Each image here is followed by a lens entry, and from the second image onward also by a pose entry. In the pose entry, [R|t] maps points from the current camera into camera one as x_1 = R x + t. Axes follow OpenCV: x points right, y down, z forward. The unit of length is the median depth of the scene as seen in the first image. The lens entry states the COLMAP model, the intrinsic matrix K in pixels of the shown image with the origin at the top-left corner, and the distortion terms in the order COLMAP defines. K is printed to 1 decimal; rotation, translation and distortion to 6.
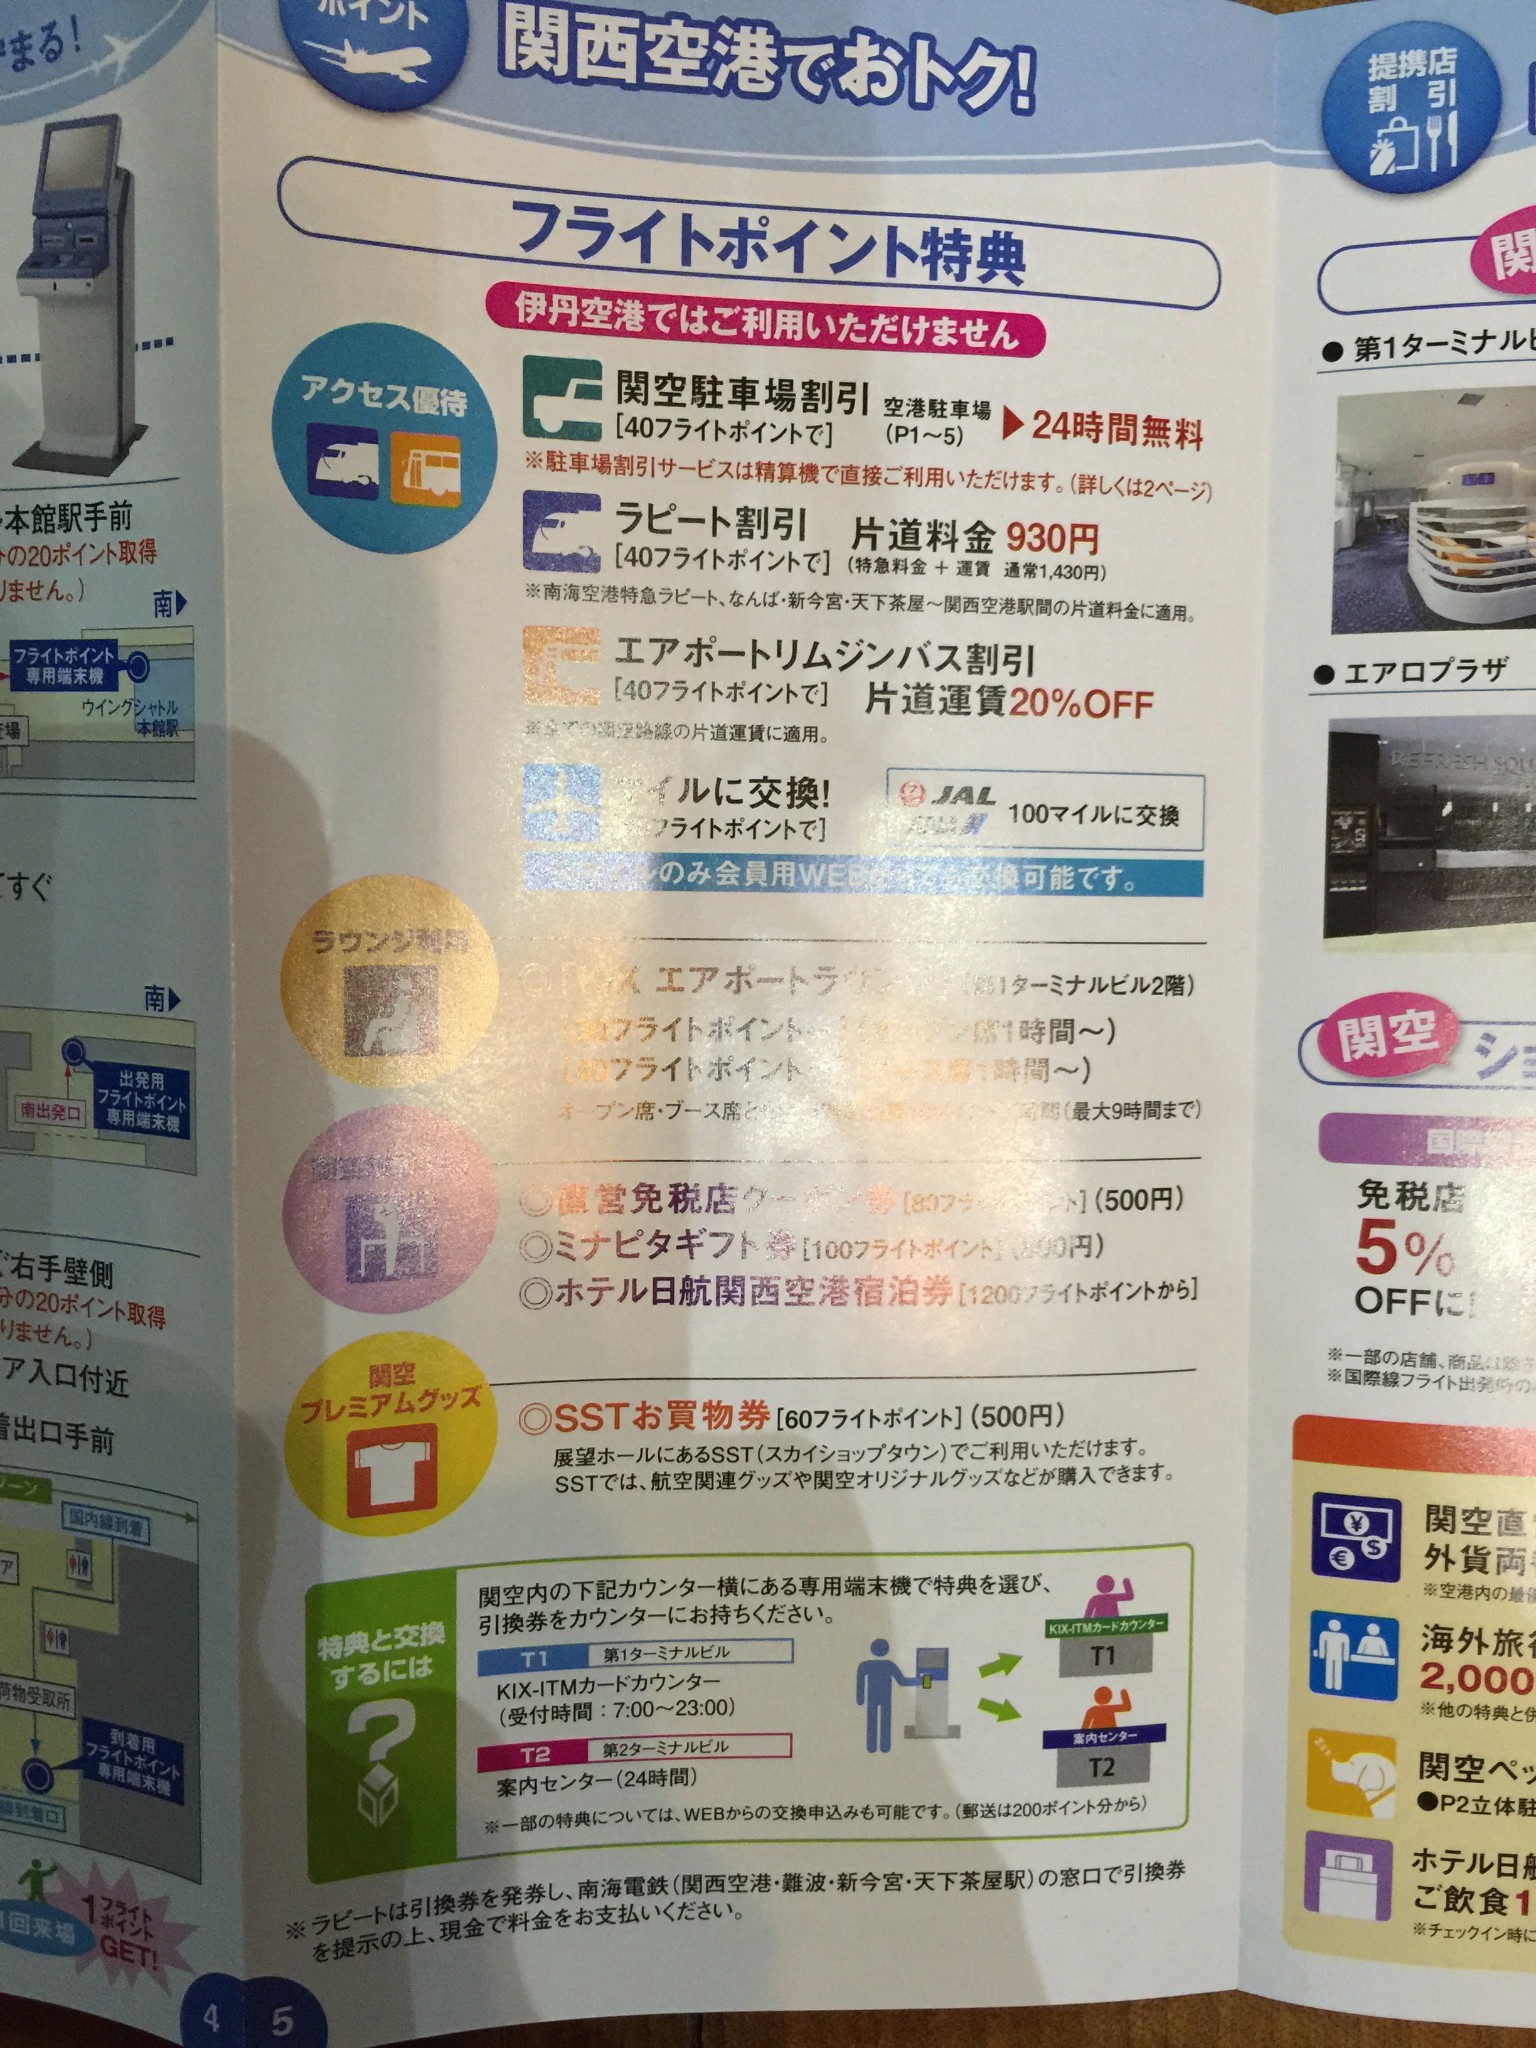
lens RADIAL K [[1708.1, 0, 726.4], [0, 1708.1, 990.7], [0, 0, 1]] dist [0.047413, -0.098921]
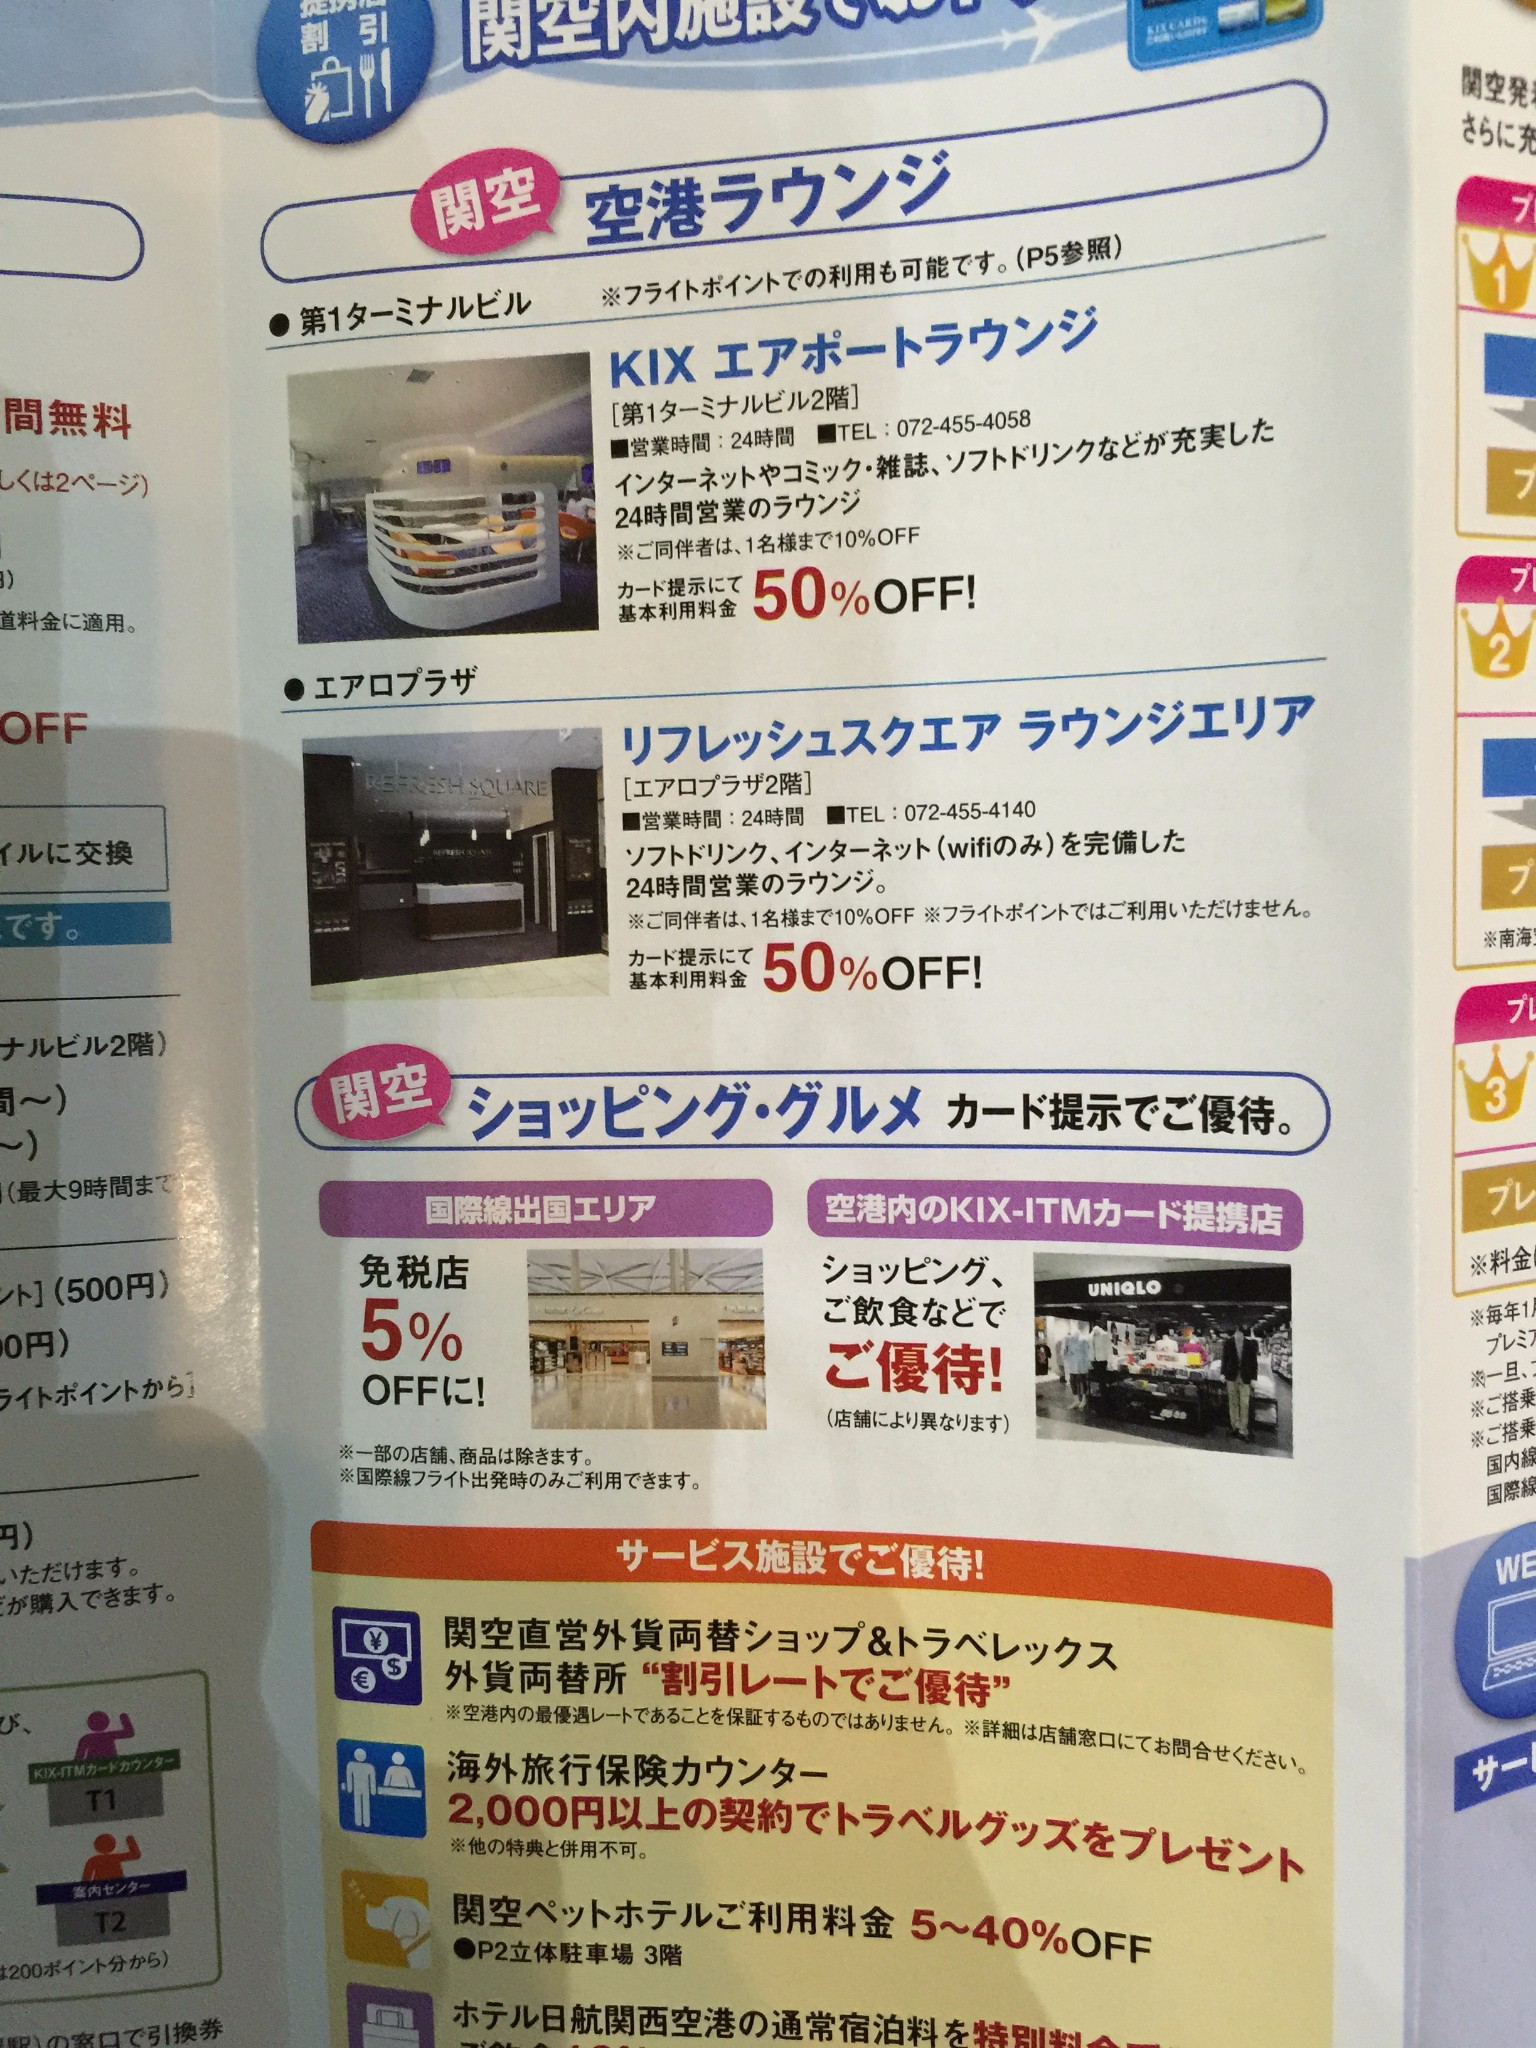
lens RADIAL K [[1708.1, 0, 839.3], [0, 1708.1, 985.1], [0, 0, 1]] dist [0.047413, -0.098921]
pose [[0.998447, -0.031241, 0.046122, 0.583275], [0.031169, 0.999512, 0.002287, -0.024481], [-0.046171, -0.000846, 0.998933, 0.100508]]
